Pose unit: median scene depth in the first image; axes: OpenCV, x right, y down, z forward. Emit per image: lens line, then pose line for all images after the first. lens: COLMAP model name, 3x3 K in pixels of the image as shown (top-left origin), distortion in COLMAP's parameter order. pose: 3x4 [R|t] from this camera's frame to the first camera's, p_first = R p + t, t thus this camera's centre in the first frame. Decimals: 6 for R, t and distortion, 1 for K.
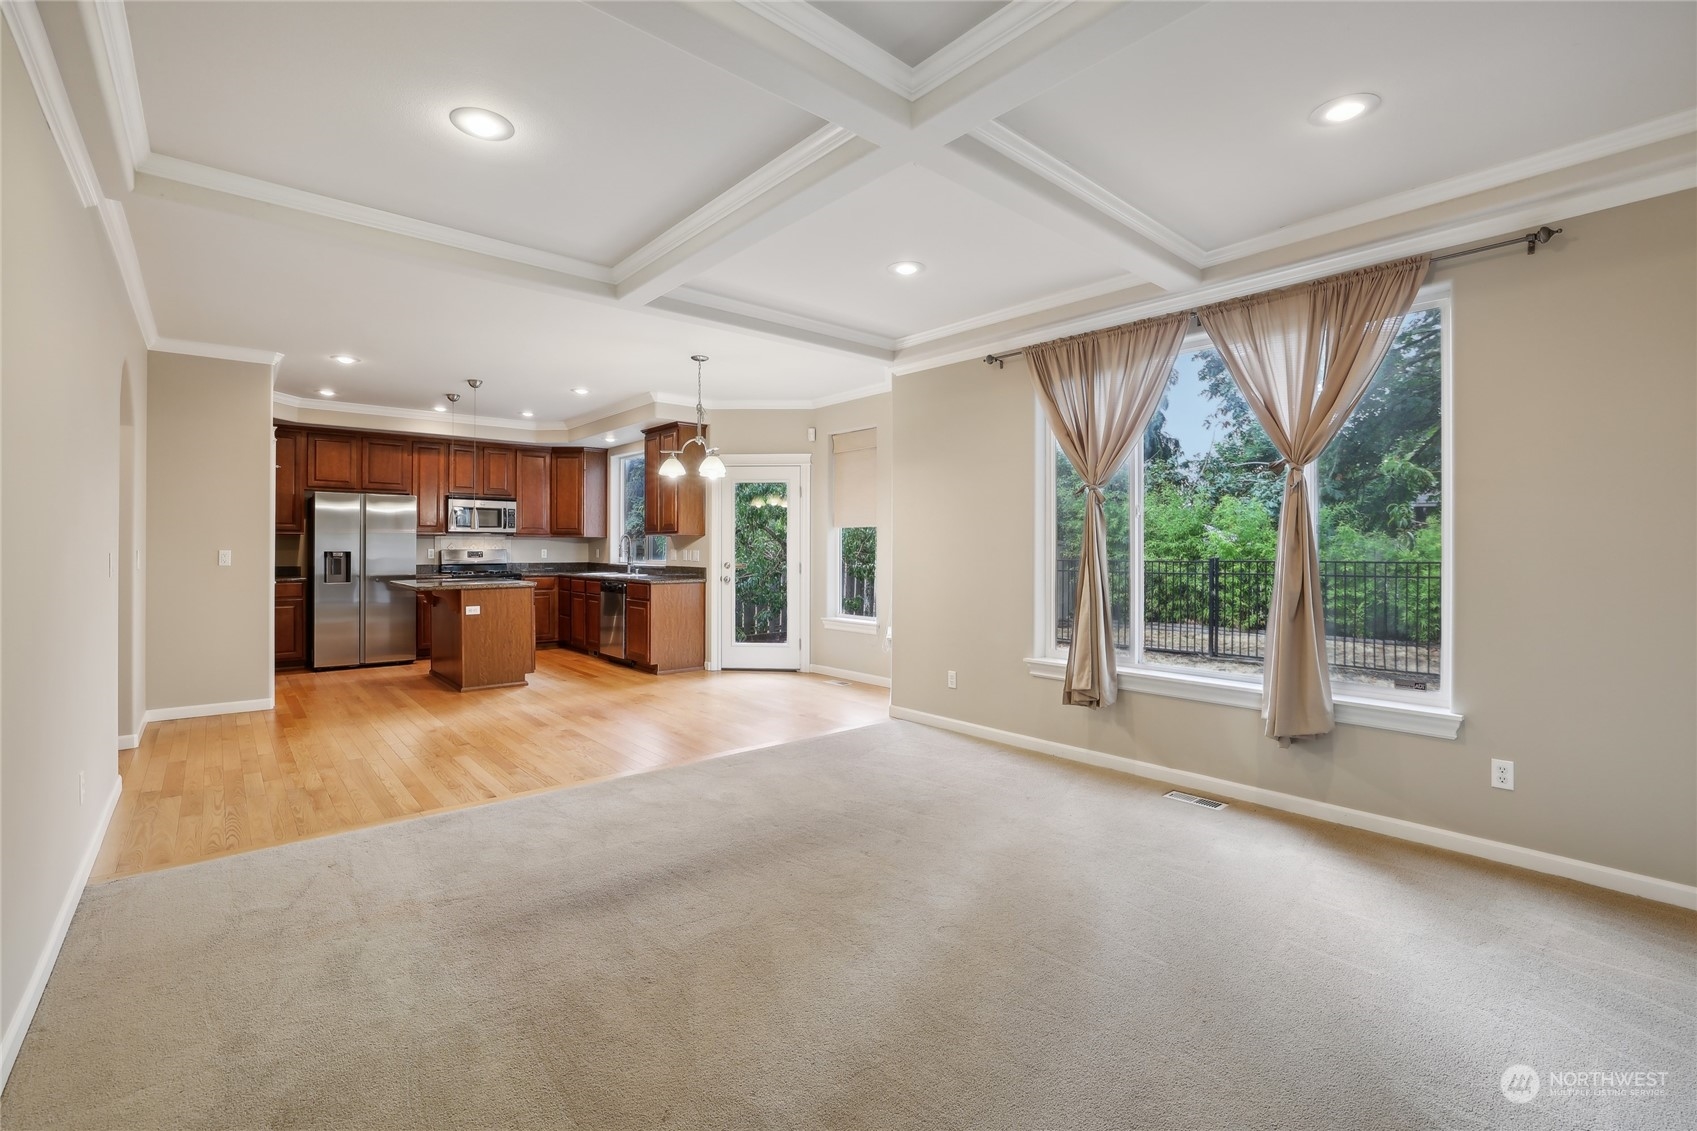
lens RADIAL K [[750.8, 0, 850.4], [0, 750.8, 559.5], [0, 0, 1]] dist [-0.054560, 0.016262]
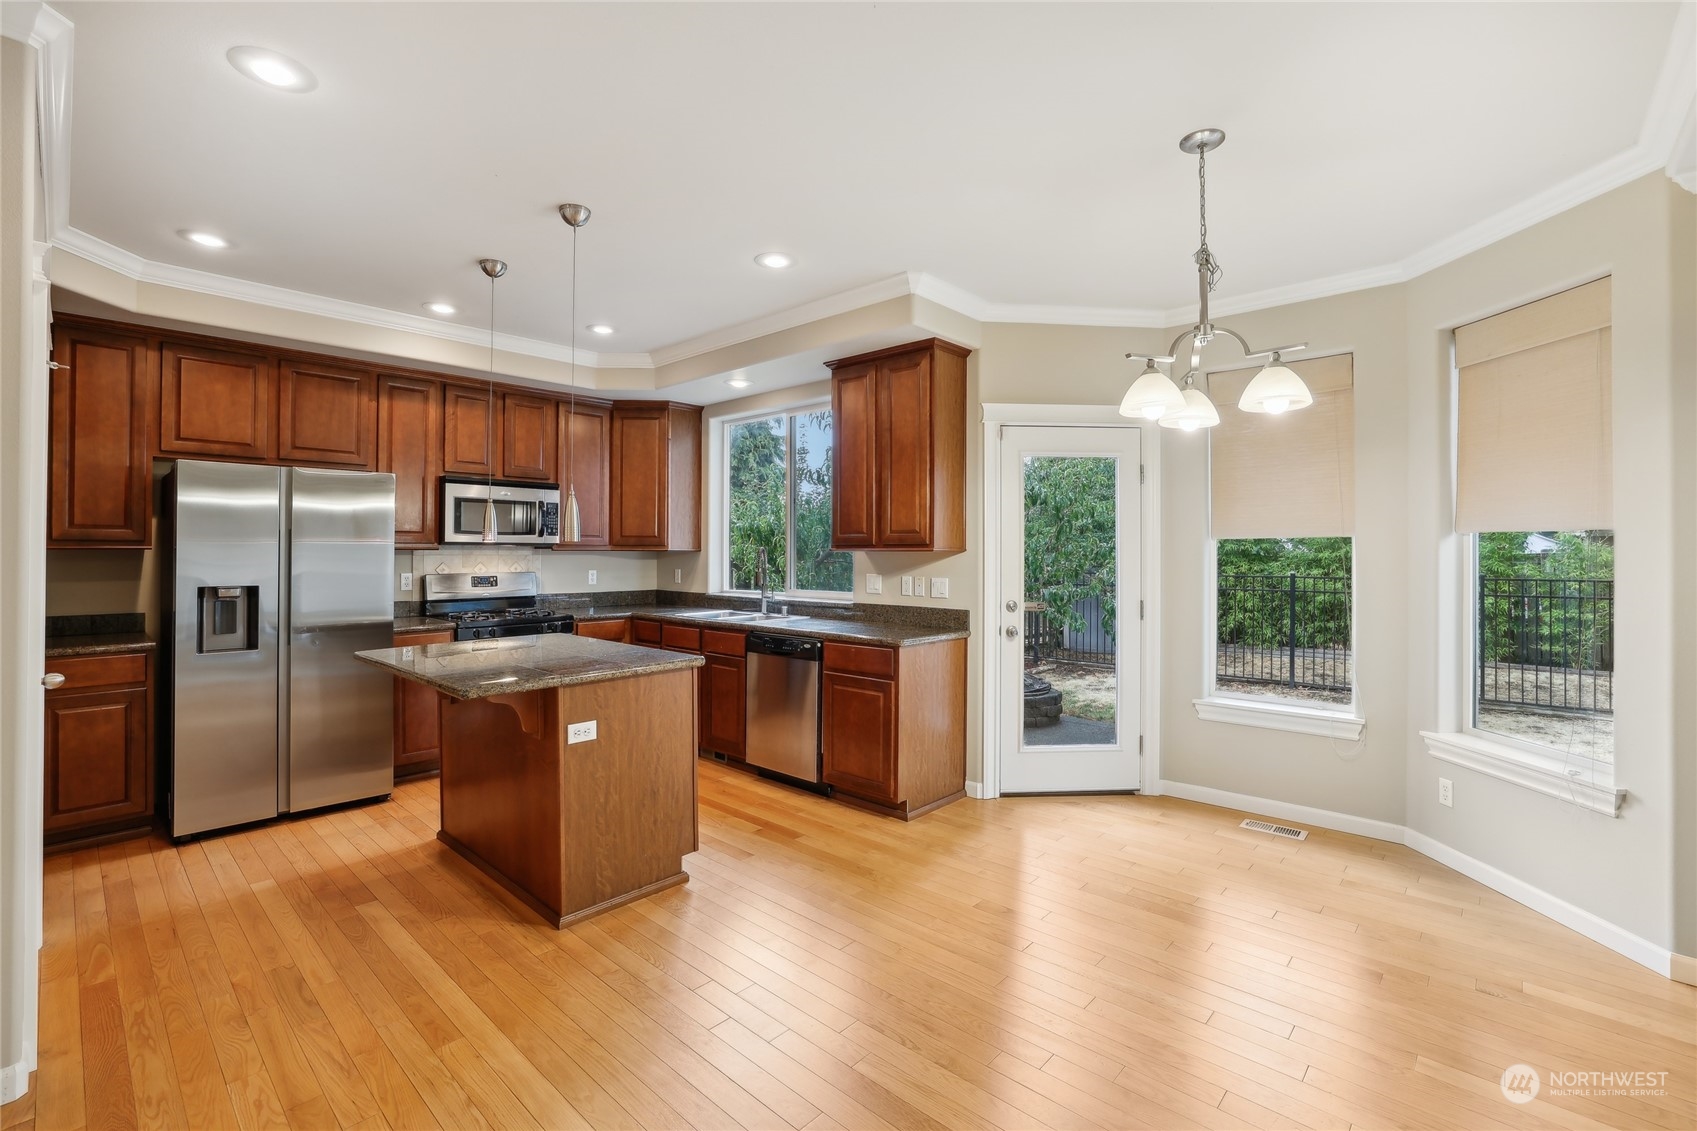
lens RADIAL K [[747.2, 0, 849.4], [0, 747.2, 554.7], [0, 0, 1]] dist [-0.046252, 0.015998]
pose [[0.993116, -0.001764, 0.117118, -0.310349], [0.002967, 0.999945, -0.010096, -0.022236], [-0.117093, 0.010374, 0.993067, 0.423002]]
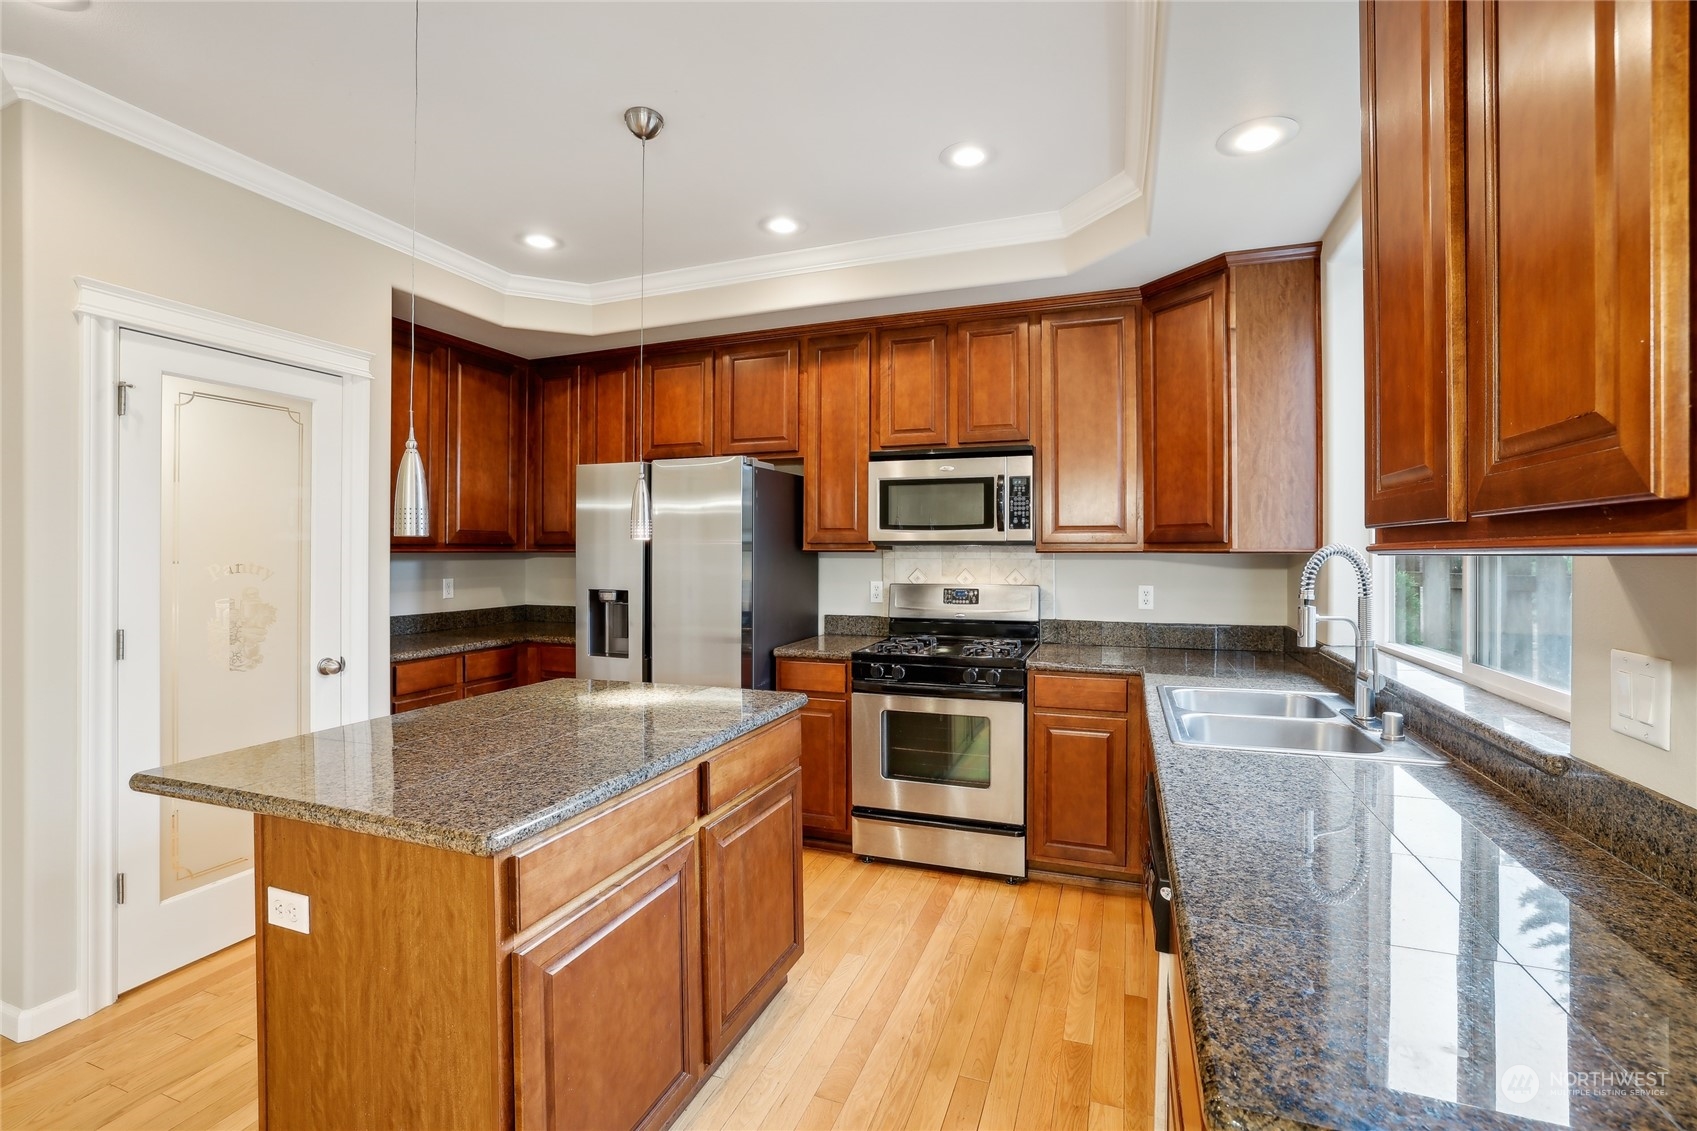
lens RADIAL K [[747.2, 0, 849.4], [0, 747.2, 554.7], [0, 0, 1]] dist [-0.046252, 0.015998]
pose [[0.479442, -0.000959, -0.877573, -0.186742], [-0.012757, 0.999886, -0.008062, -0.027124], [0.877481, 0.015060, 0.479376, 0.793618]]
